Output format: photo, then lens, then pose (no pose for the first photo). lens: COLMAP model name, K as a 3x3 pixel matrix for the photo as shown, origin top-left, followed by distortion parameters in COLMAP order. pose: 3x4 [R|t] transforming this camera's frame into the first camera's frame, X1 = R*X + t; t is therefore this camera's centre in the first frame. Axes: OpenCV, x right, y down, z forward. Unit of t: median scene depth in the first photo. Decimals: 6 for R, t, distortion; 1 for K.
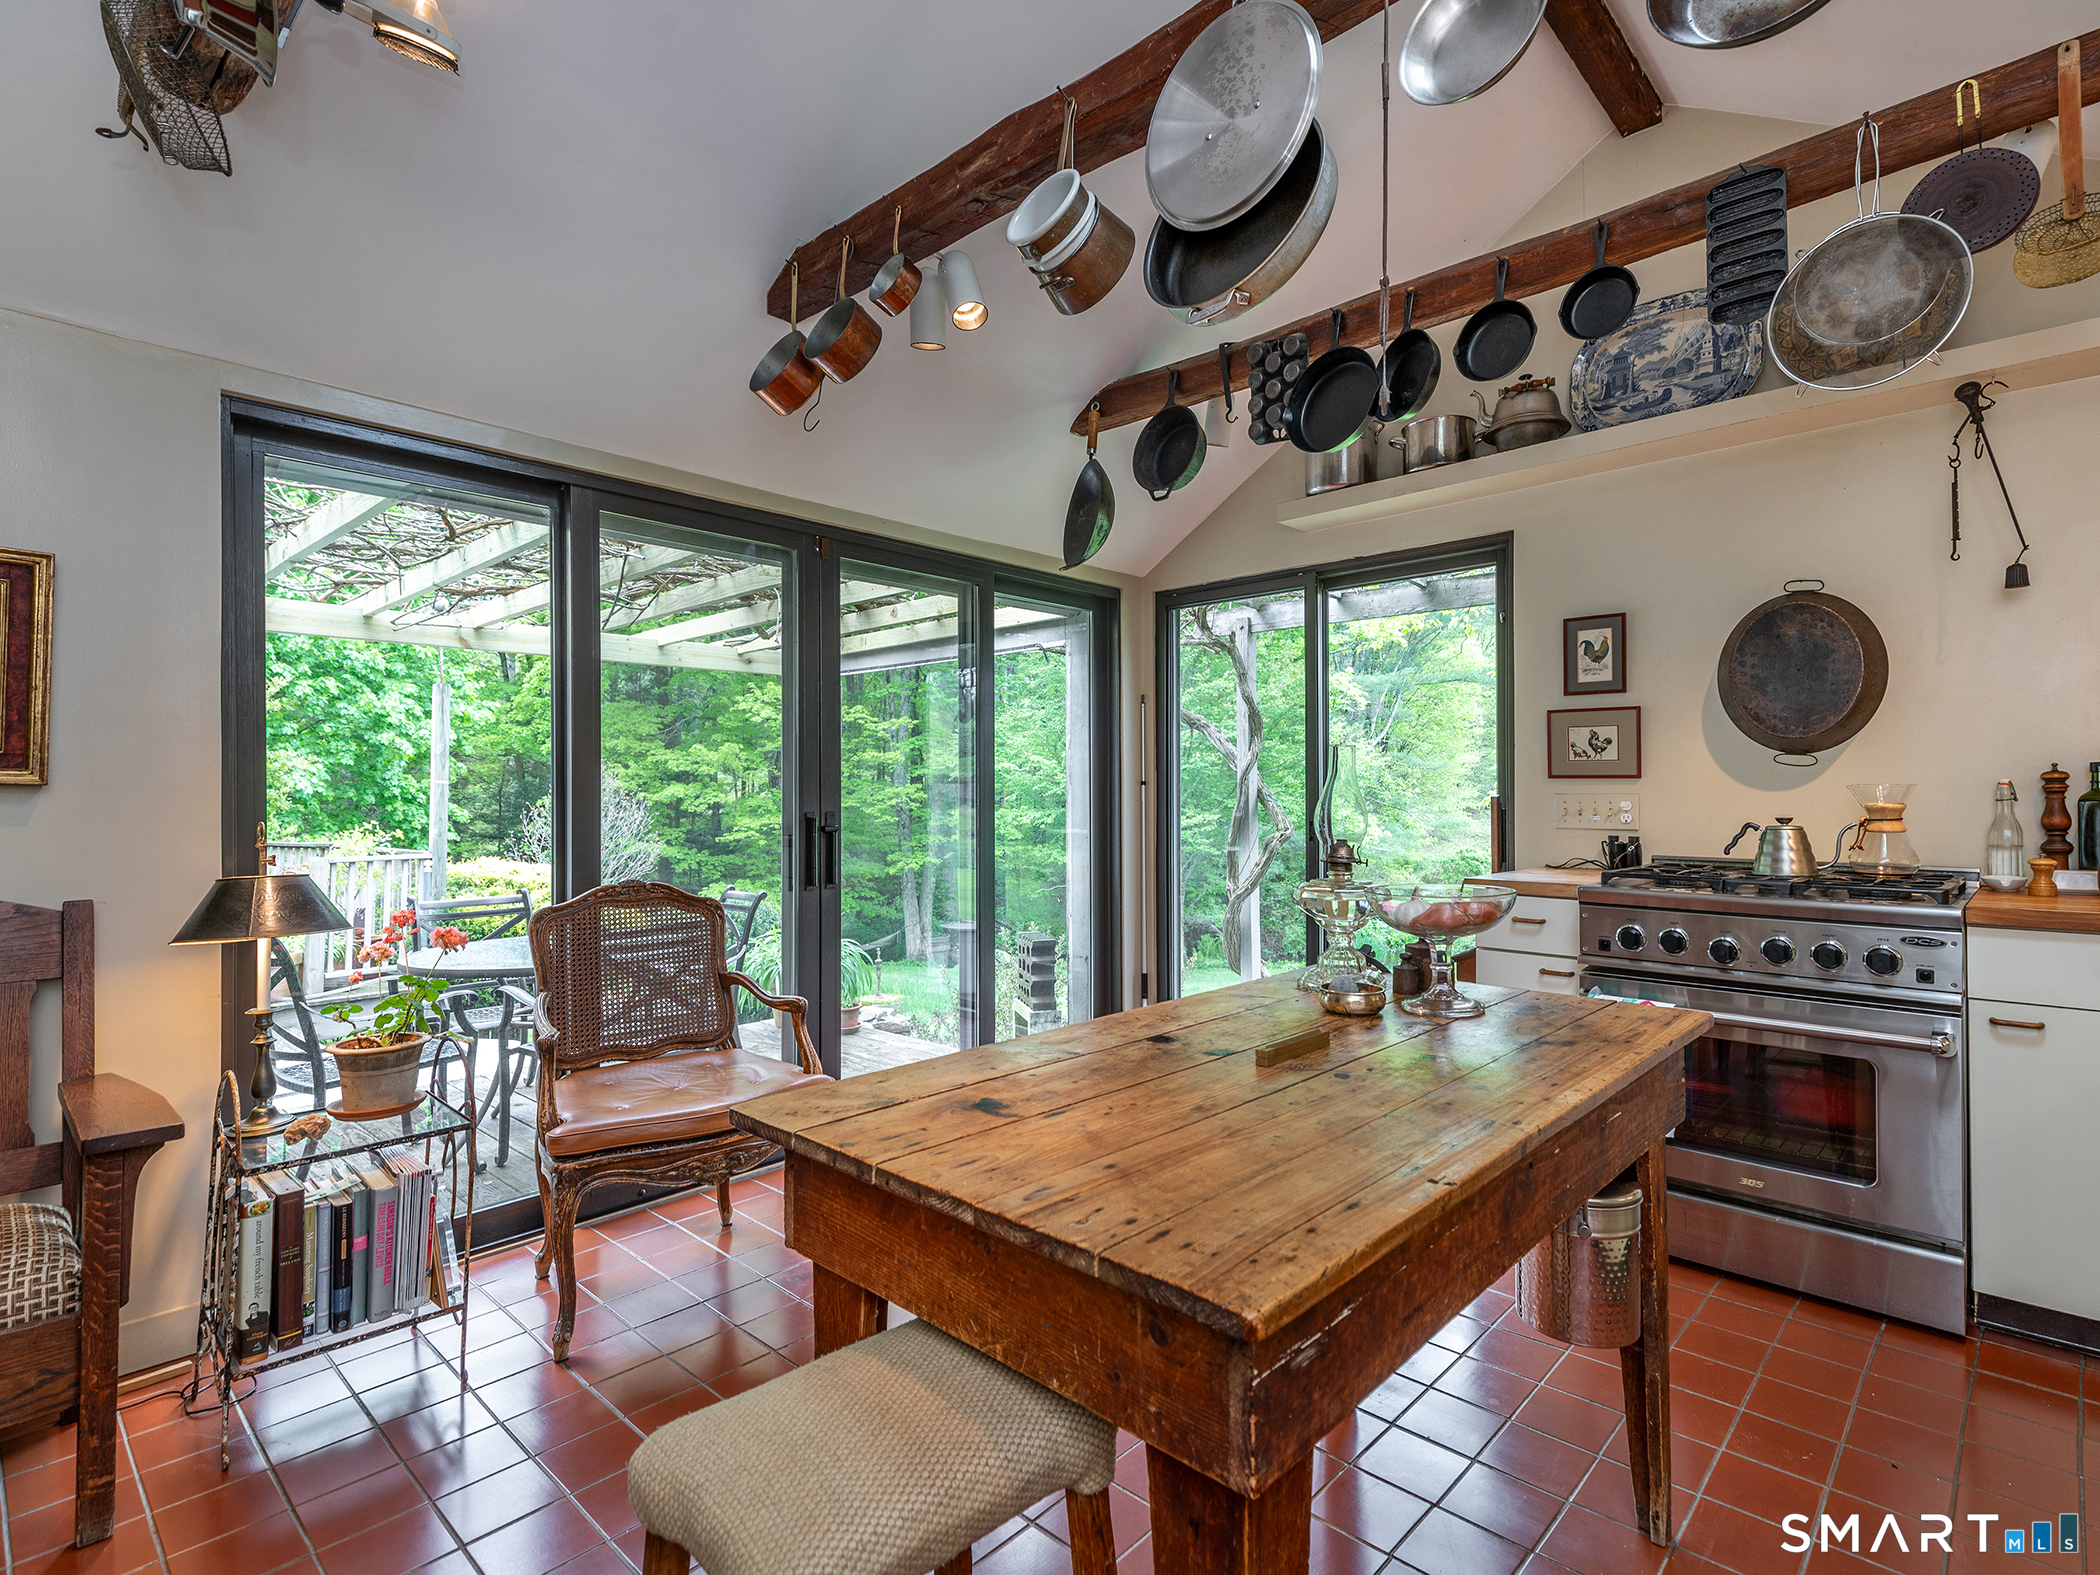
lens RADIAL K [[1050.3, 0, 1050.0], [0, 1050.3, 787.5], [0, 0, 1]] dist [-0.001693, -0.000213]
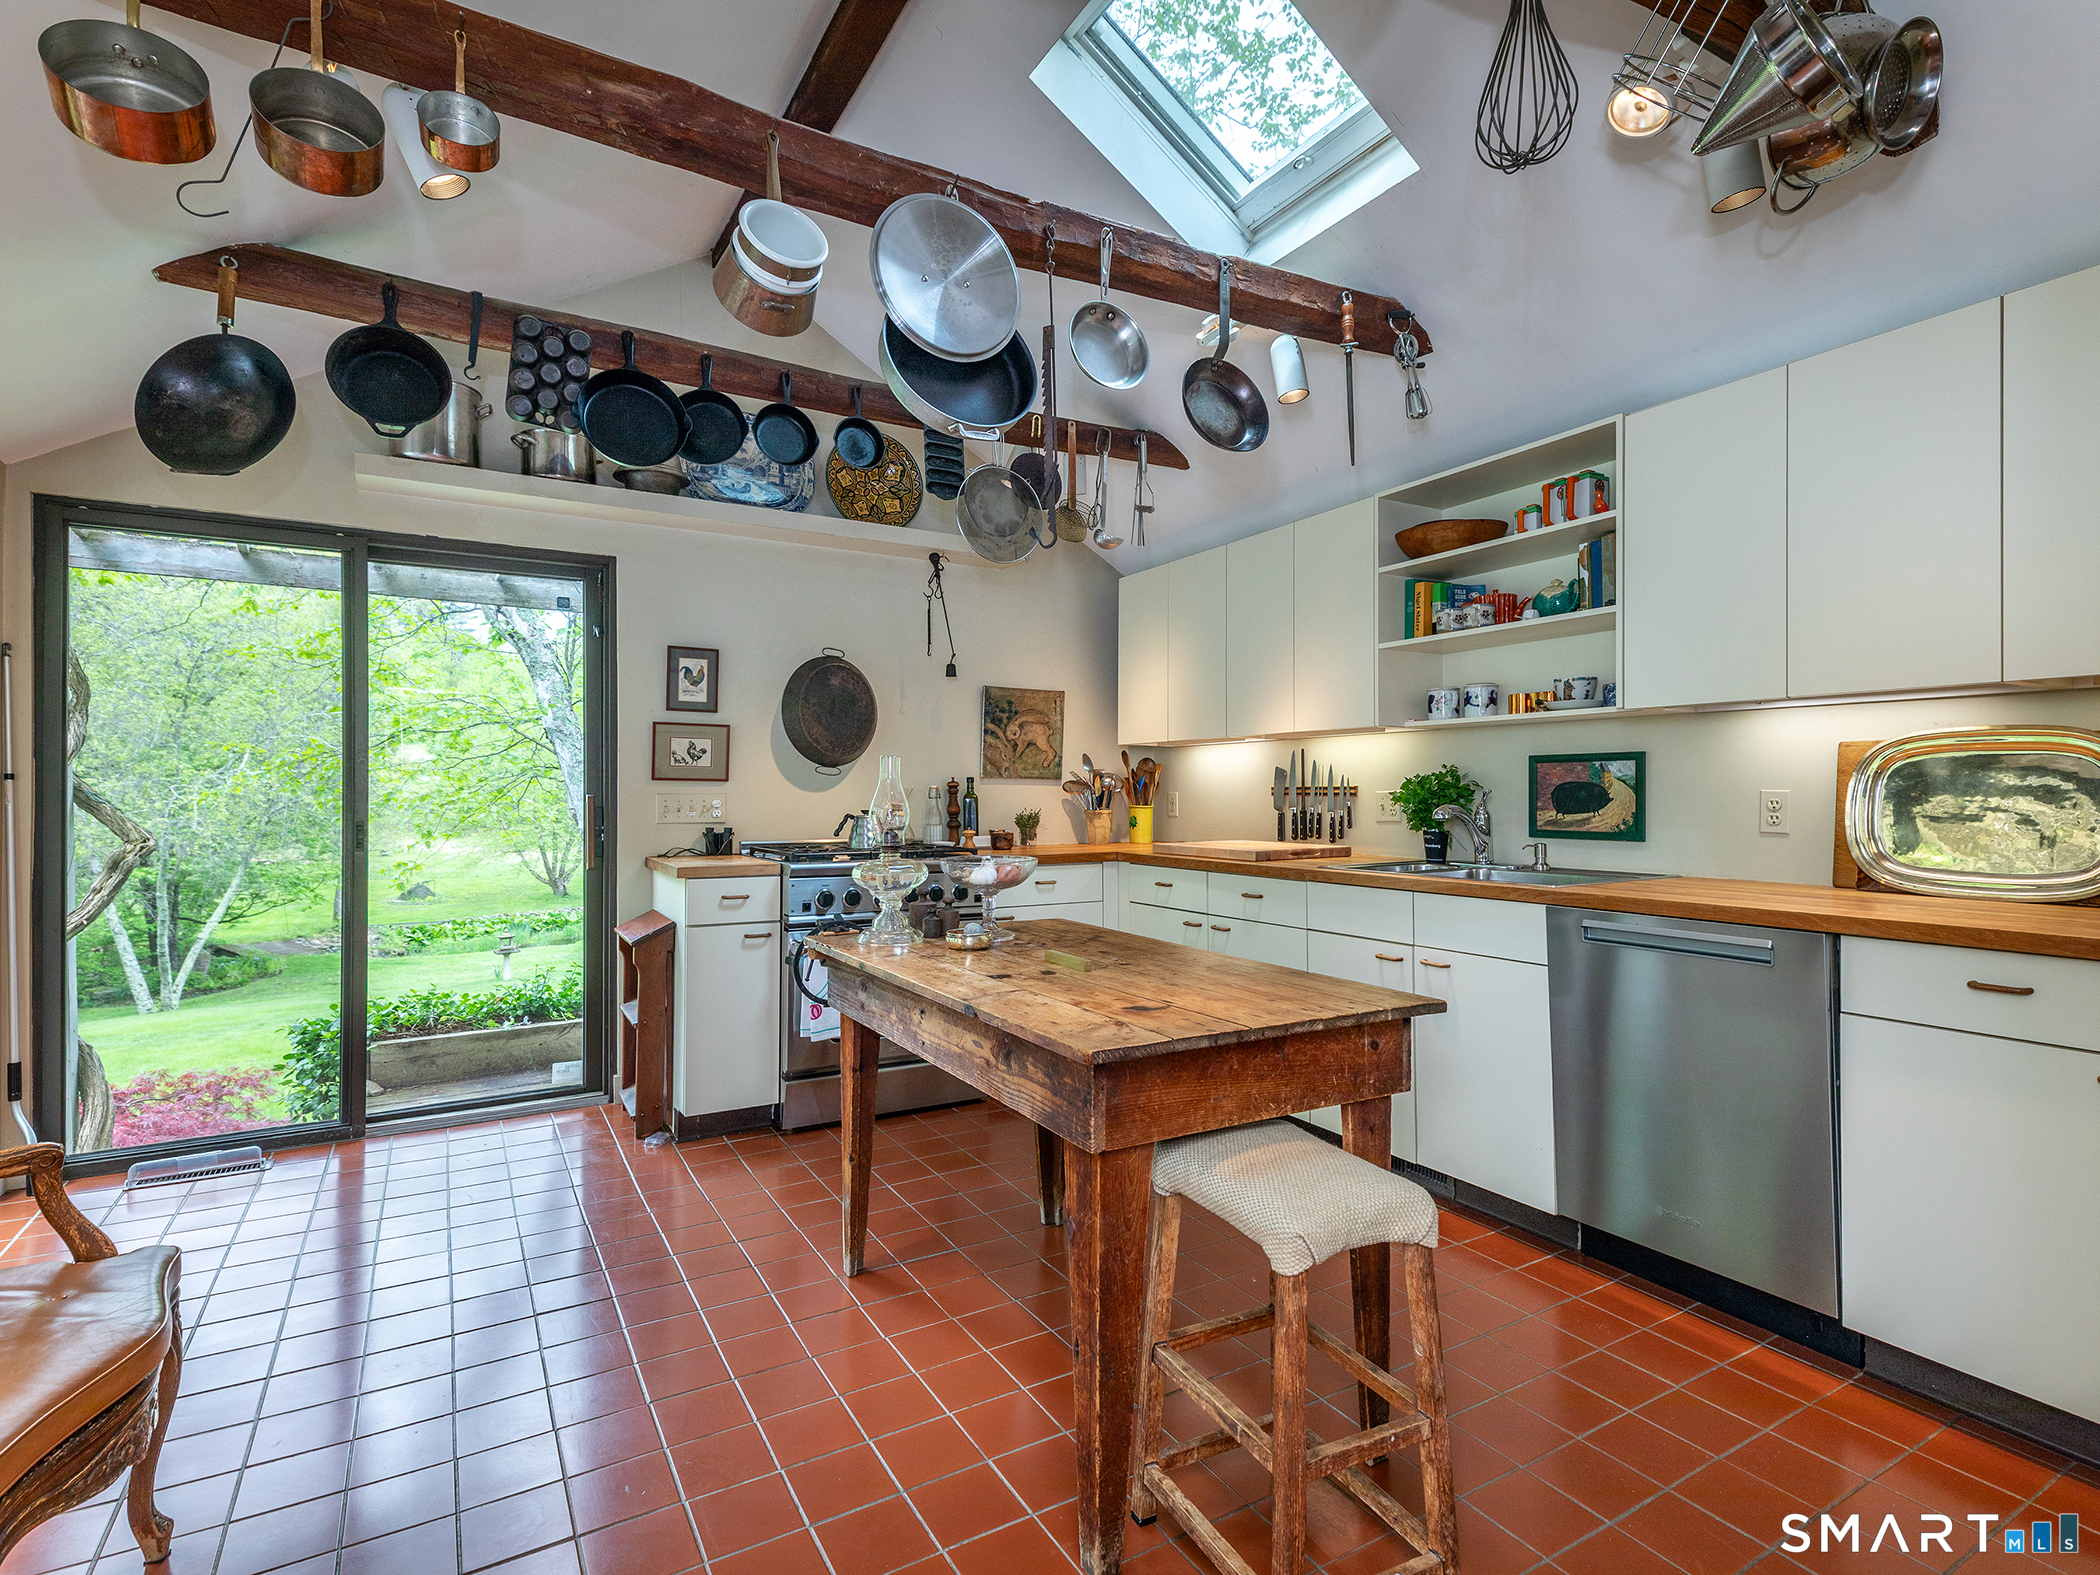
lens RADIAL K [[1044.1, 0, 1050.0], [0, 1044.1, 787.5], [0, 0, 1]] dist [-0.000180, -0.000249]
pose [[0.285108, 0.013256, 0.958404, -0.523741], [-0.007166, 0.999906, -0.011698, 0.009879], [-0.958469, -0.003533, 0.285176, 0.261995]]
